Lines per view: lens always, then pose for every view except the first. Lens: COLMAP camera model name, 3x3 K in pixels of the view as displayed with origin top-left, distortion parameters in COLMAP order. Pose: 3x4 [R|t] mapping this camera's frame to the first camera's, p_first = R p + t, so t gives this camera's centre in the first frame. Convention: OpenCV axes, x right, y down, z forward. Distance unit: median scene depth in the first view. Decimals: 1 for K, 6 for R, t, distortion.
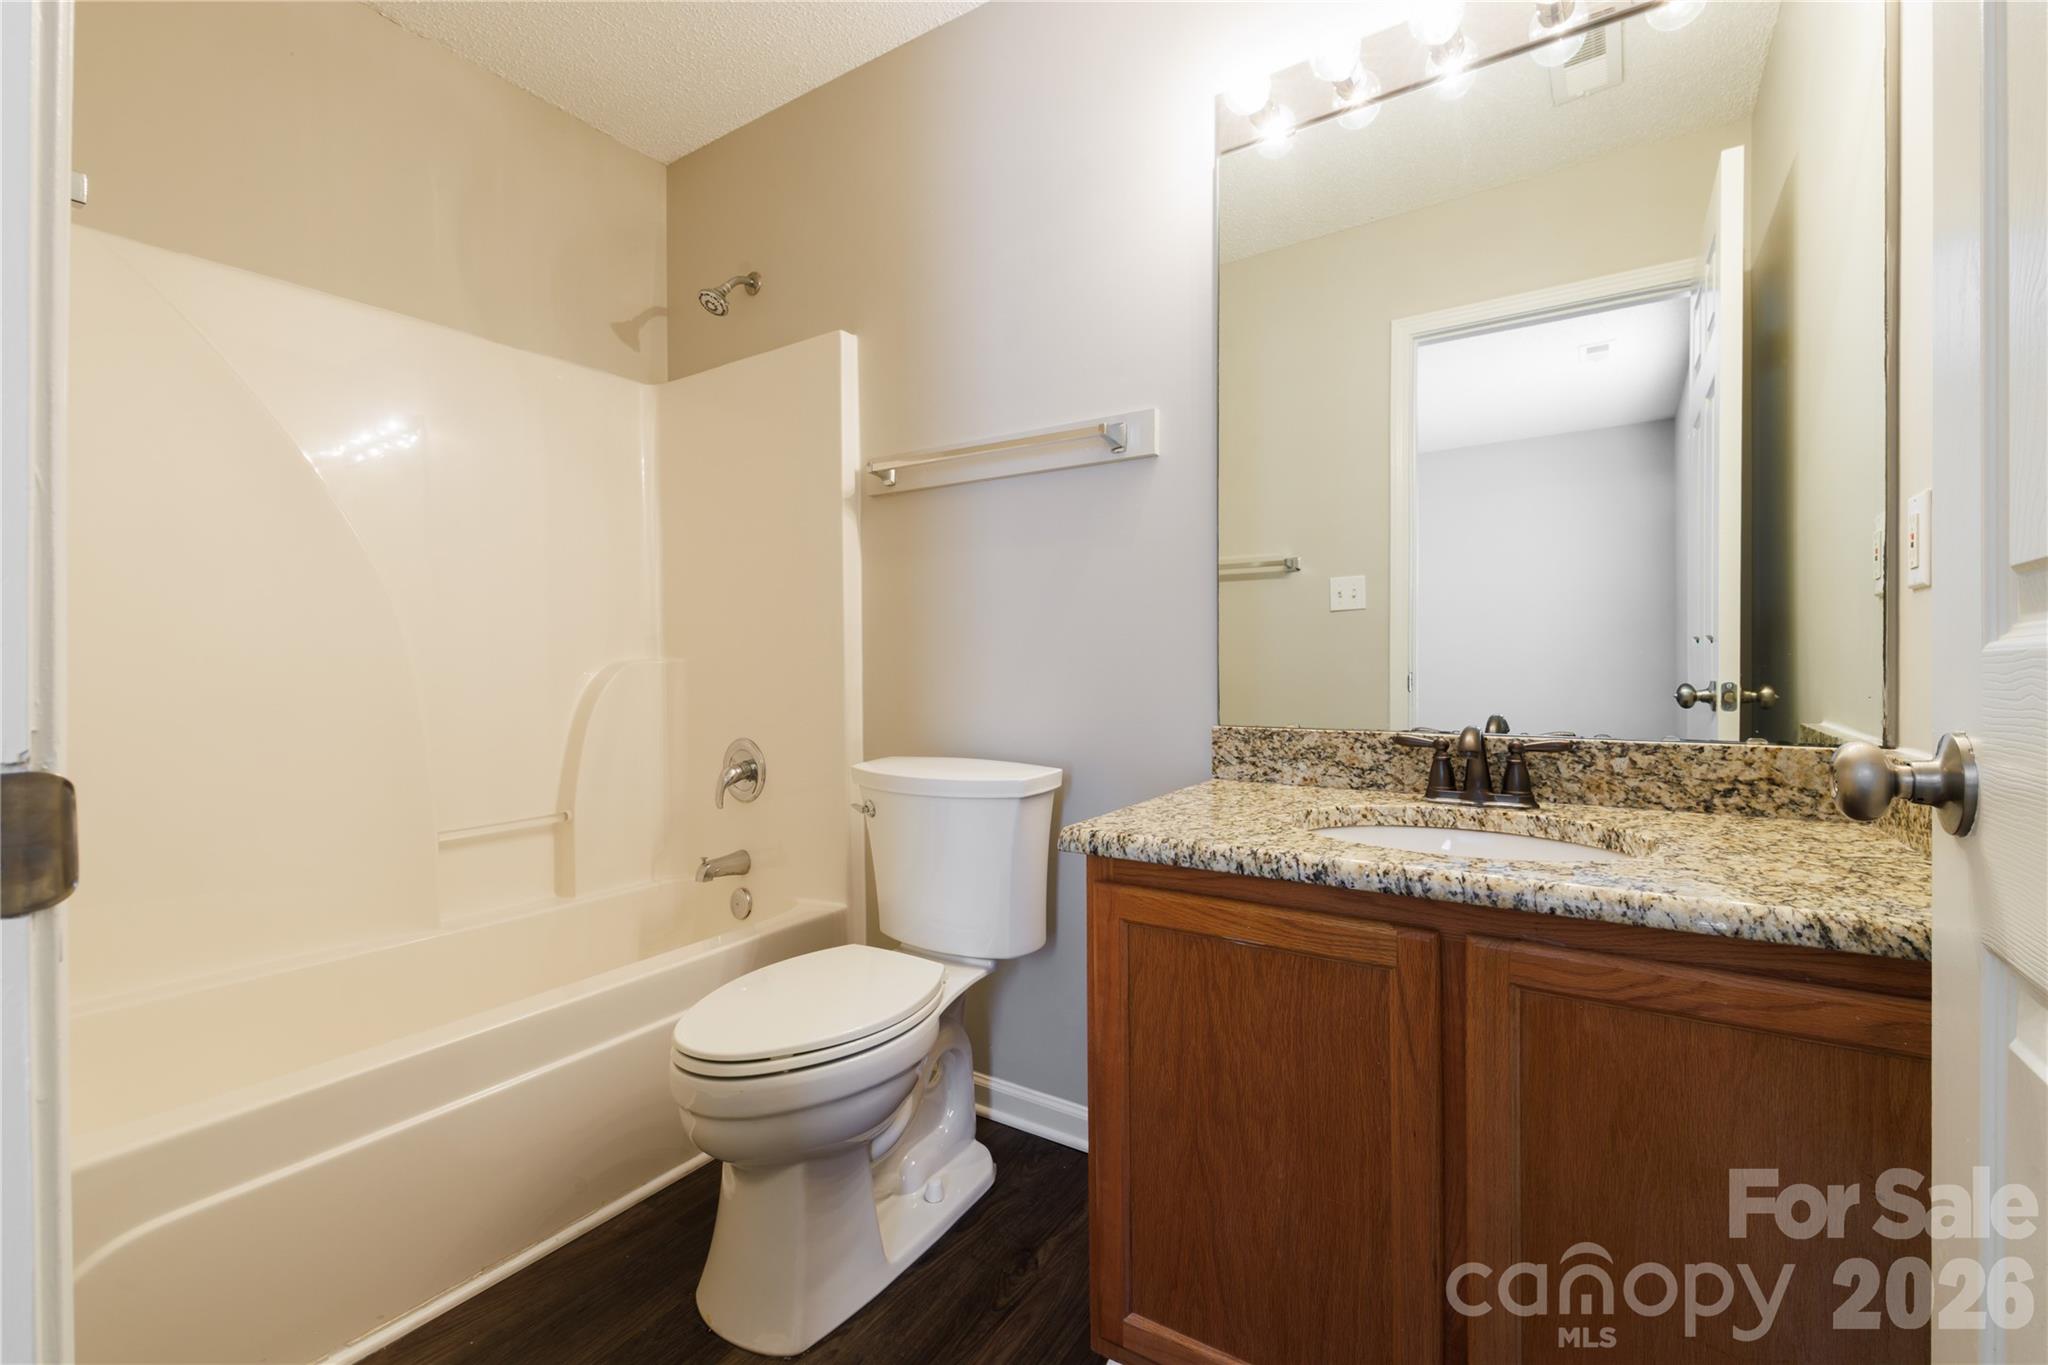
lens RADIAL K [[867.8, 0, 1028.1], [0, 867.8, 679.4], [0, 0, 1]] dist [0.002931, -0.003286]
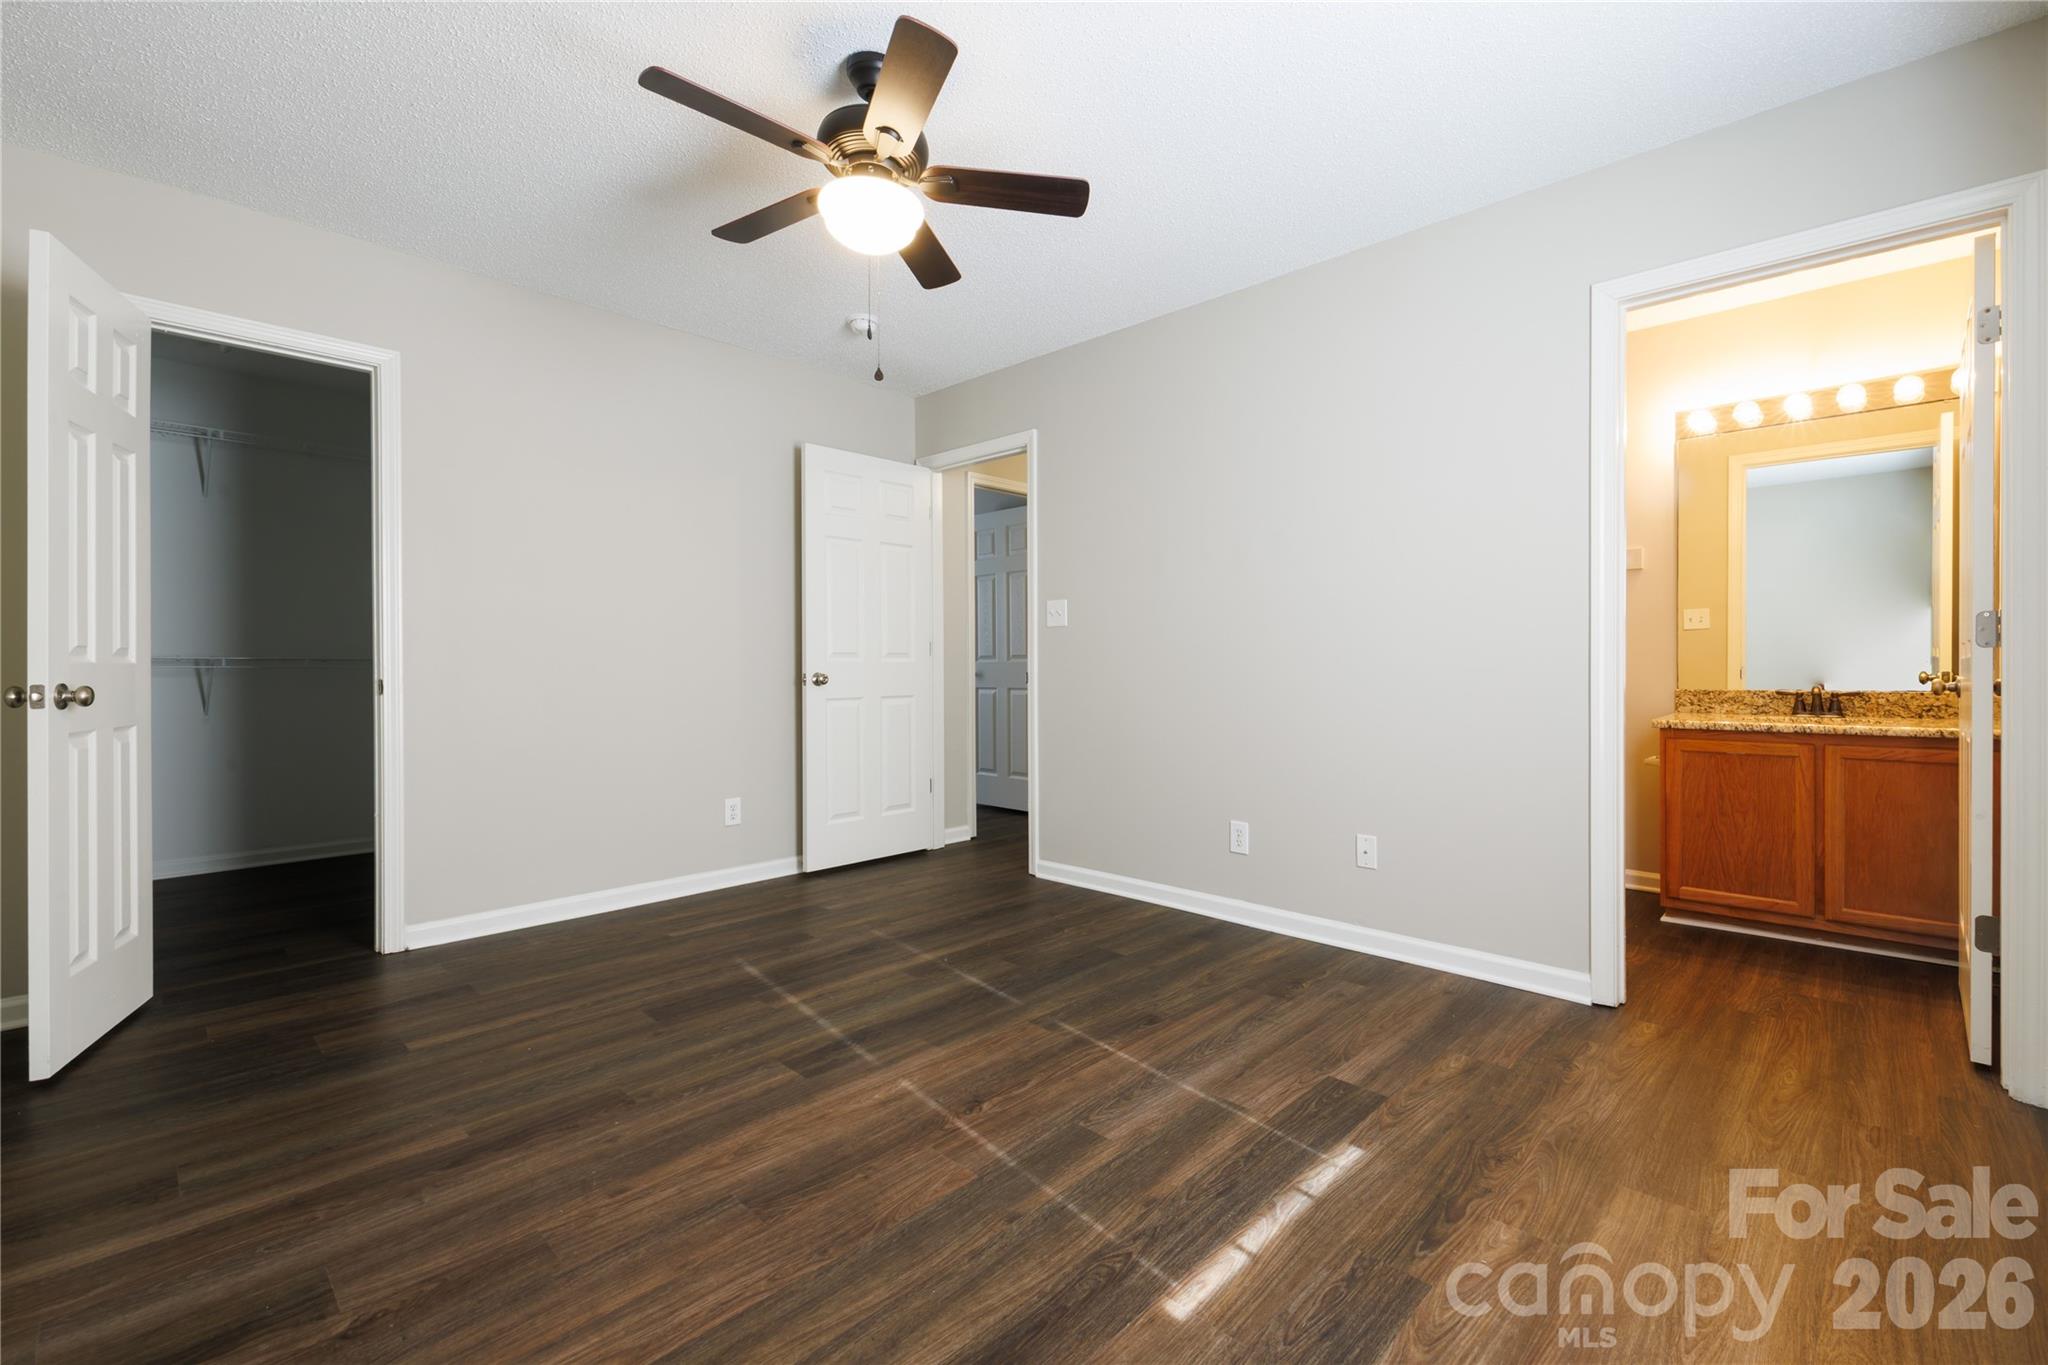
lens RADIAL K [[867.8, 0, 1016.1], [0, 867.8, 677.5], [0, 0, 1]] dist [0.002931, -0.003286]
pose [[0.980390, 0.002353, -0.197054, -1.156646], [-0.002306, 0.999997, 0.000464, 0.027914], [0.197054, -0.000001, 0.980393, -1.765368]]
